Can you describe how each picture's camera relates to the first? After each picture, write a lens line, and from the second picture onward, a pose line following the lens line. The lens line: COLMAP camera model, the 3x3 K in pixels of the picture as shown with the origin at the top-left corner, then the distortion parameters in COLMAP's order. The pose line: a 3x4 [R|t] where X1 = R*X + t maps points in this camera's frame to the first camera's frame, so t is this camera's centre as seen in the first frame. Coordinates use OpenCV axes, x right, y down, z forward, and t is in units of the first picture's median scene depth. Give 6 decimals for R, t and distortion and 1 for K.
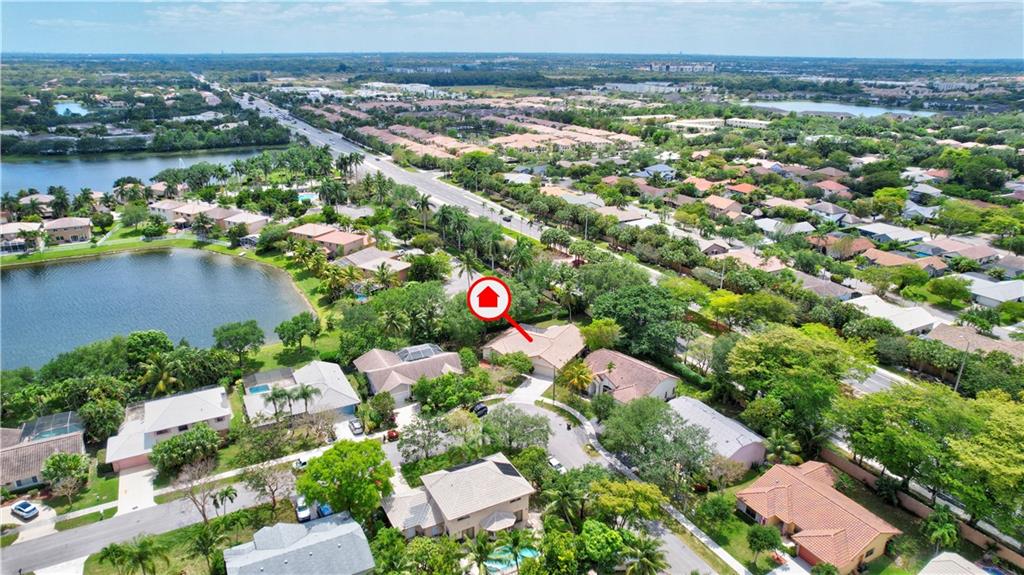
lens RADIAL K [[649.1, 0, 511.0], [0, 649.1, 288.5], [0, 0, 1]] dist [-0.037484, 0.000756]
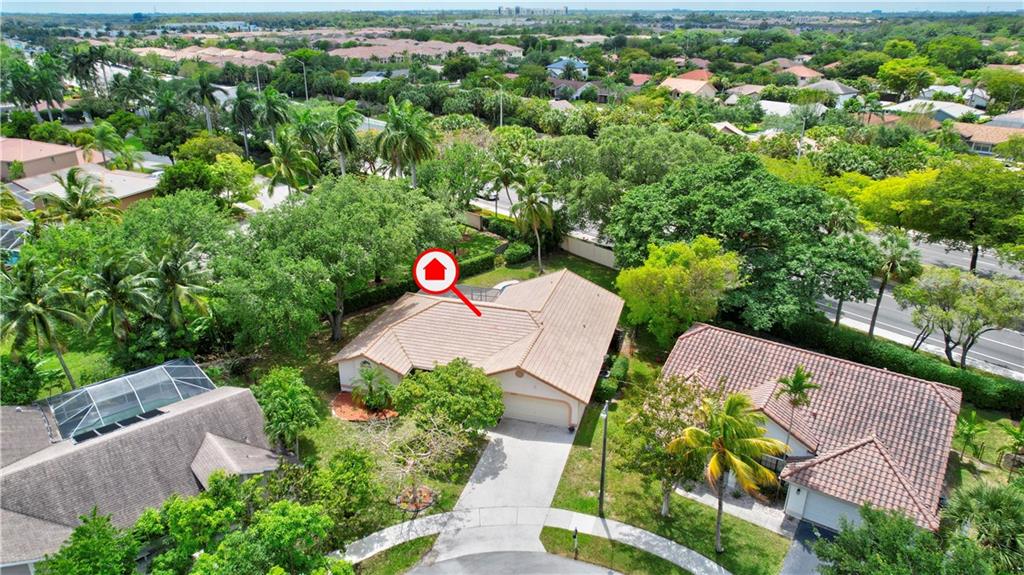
lens RADIAL K [[649.1, 0, 509.4], [0, 649.1, 284.6], [0, 0, 1]] dist [-0.037484, 0.000756]
pose [[0.972213, -0.091520, 0.215467, -0.026020], [0.083747, 0.995473, 0.044953, 0.045704], [-0.218605, -0.025659, 0.975476, 0.661458]]
